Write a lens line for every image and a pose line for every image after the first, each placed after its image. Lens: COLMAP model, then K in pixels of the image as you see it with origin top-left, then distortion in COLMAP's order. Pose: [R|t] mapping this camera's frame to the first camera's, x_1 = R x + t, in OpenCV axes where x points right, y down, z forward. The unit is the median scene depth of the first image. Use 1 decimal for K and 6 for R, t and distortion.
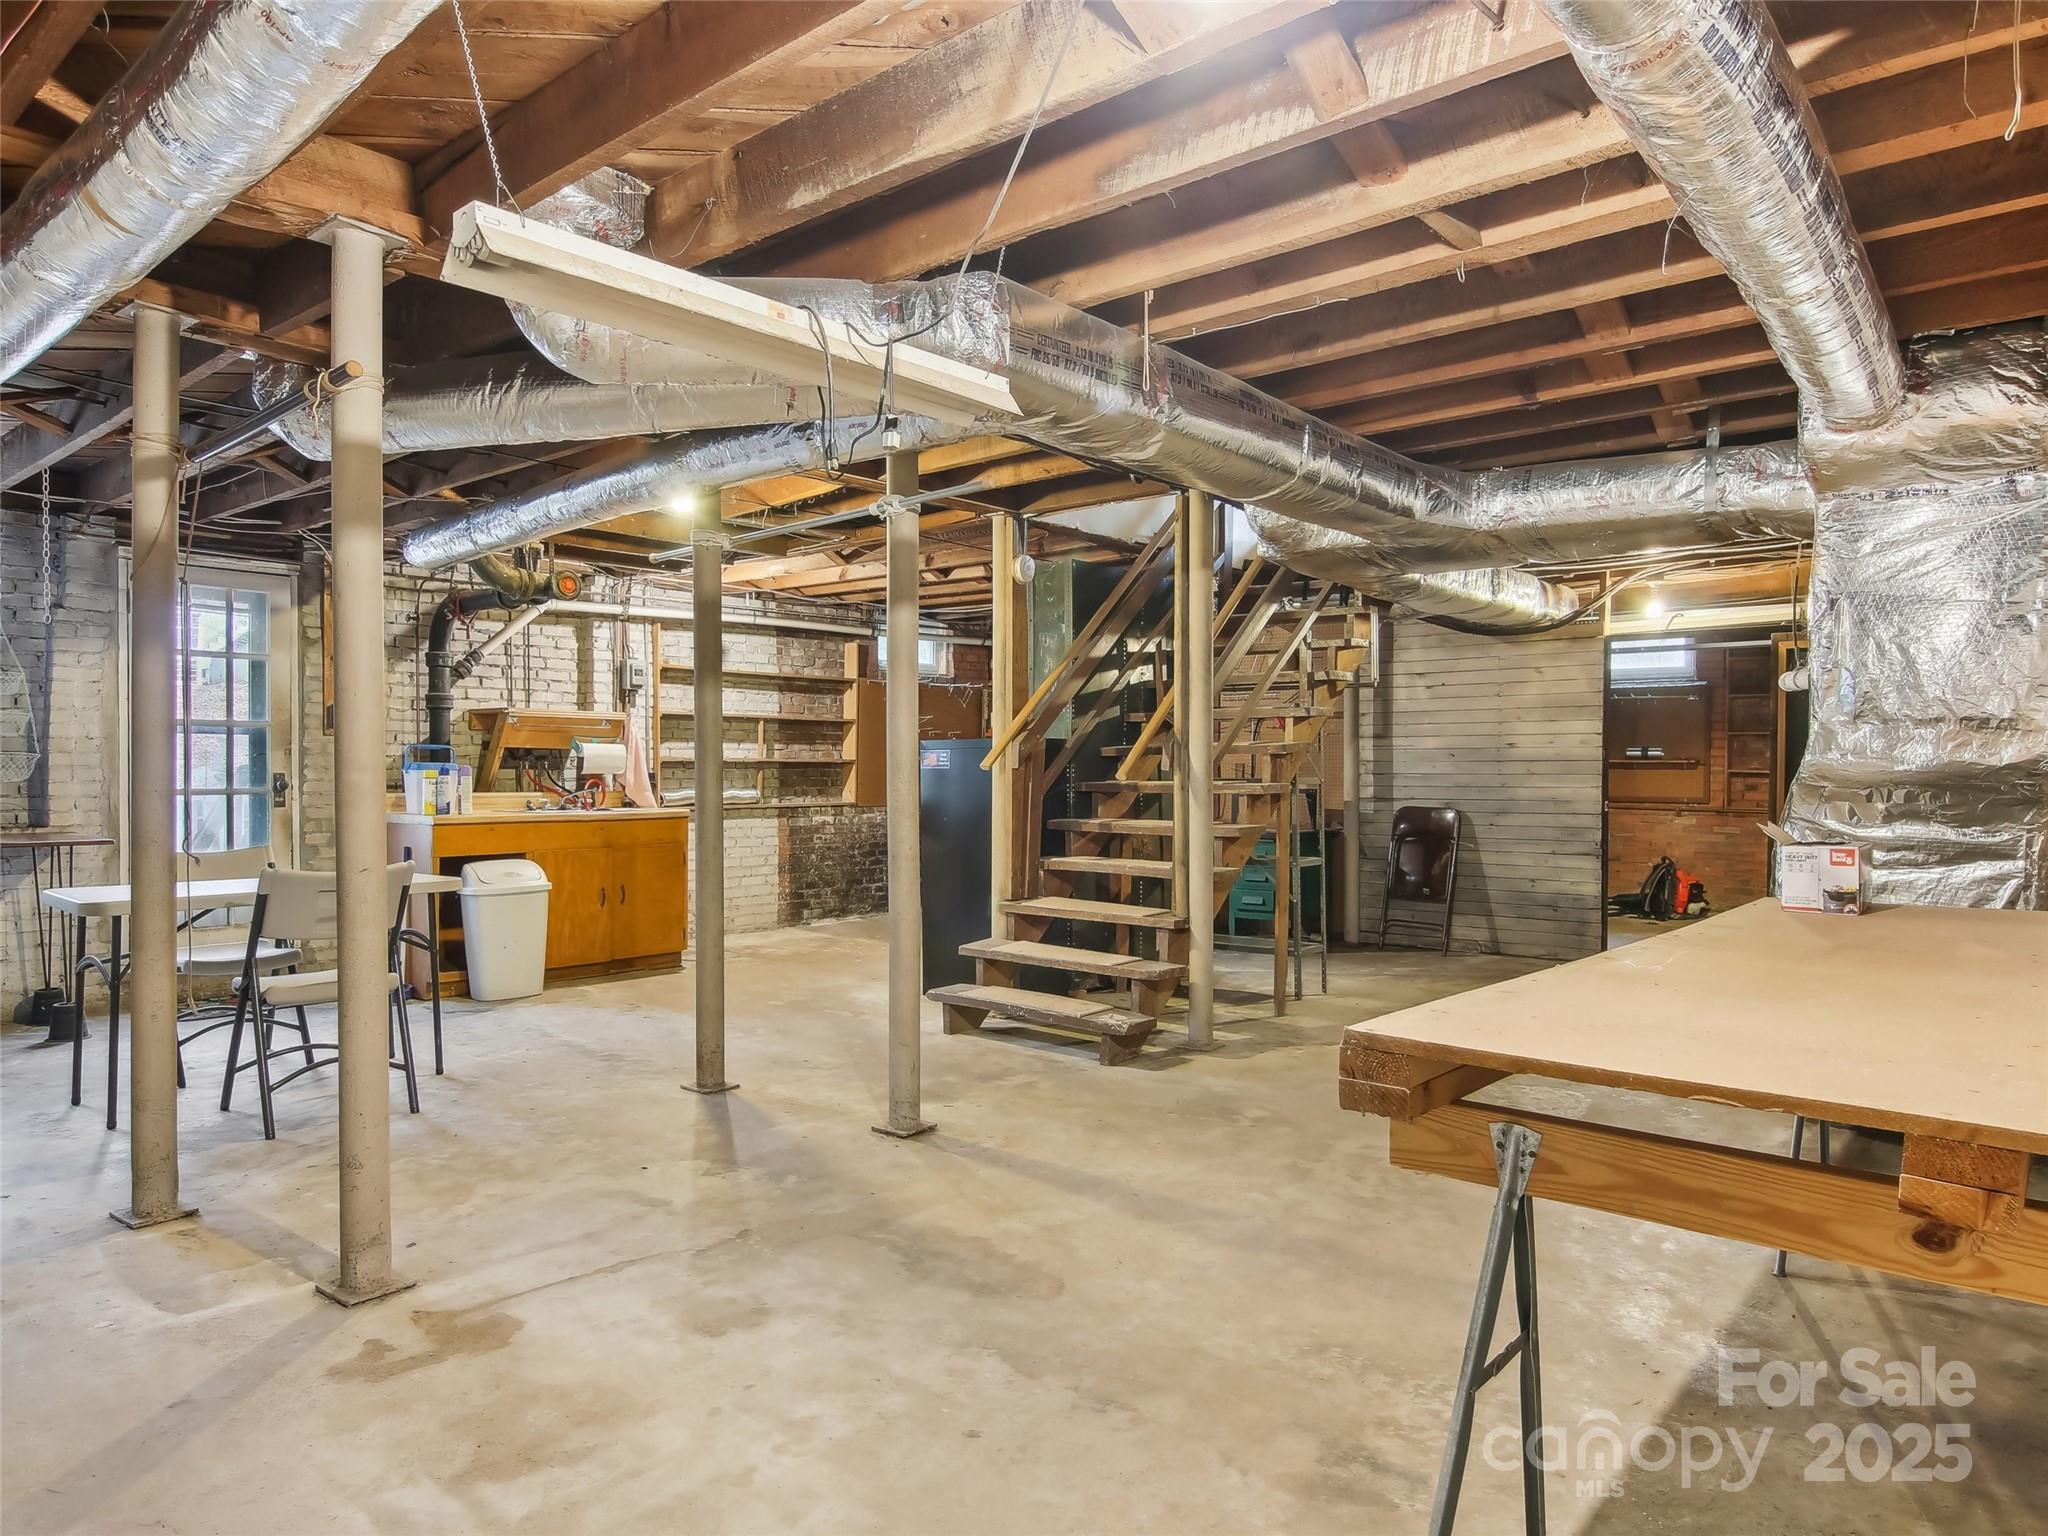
lens RADIAL K [[1303.0, 0, 1017.7], [0, 1303.0, 769.8], [0, 0, 1]] dist [0.012449, -0.018402]
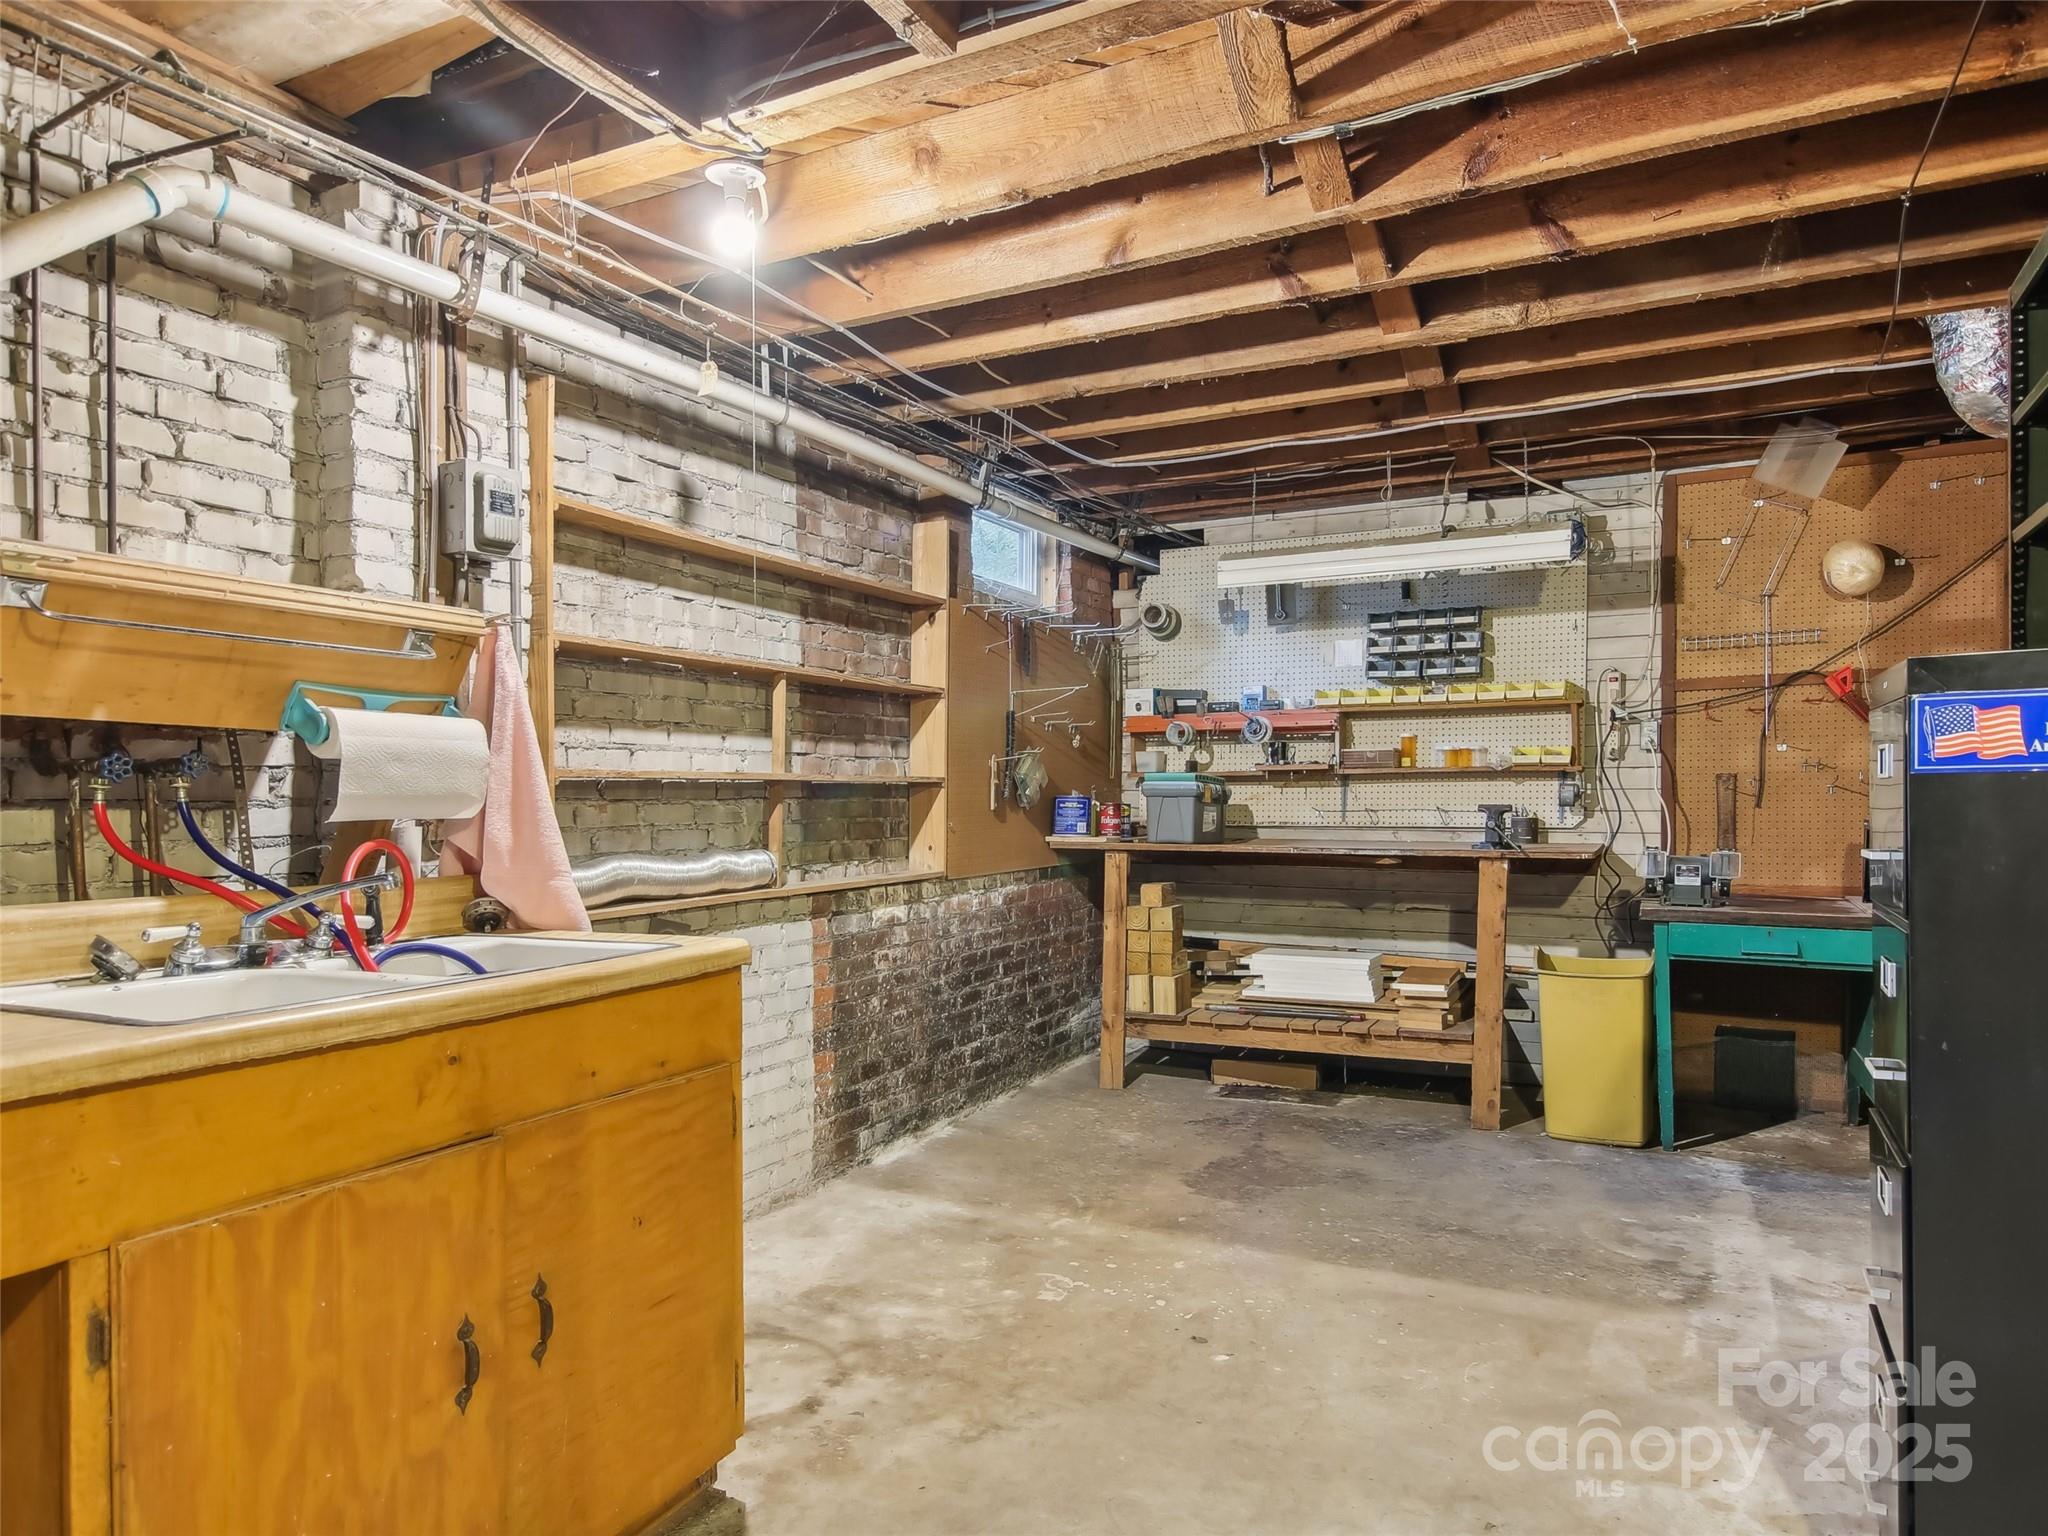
lens RADIAL K [[1303.0, 0, 1034.4], [0, 1303.0, 765.2], [0, 0, 1]] dist [0.012449, -0.018402]
pose [[0.971655, -0.010090, 0.236189, -0.214420], [0.017060, 0.999477, -0.027488, 0.001086], [-0.235788, 0.030738, 0.971318, 0.588541]]
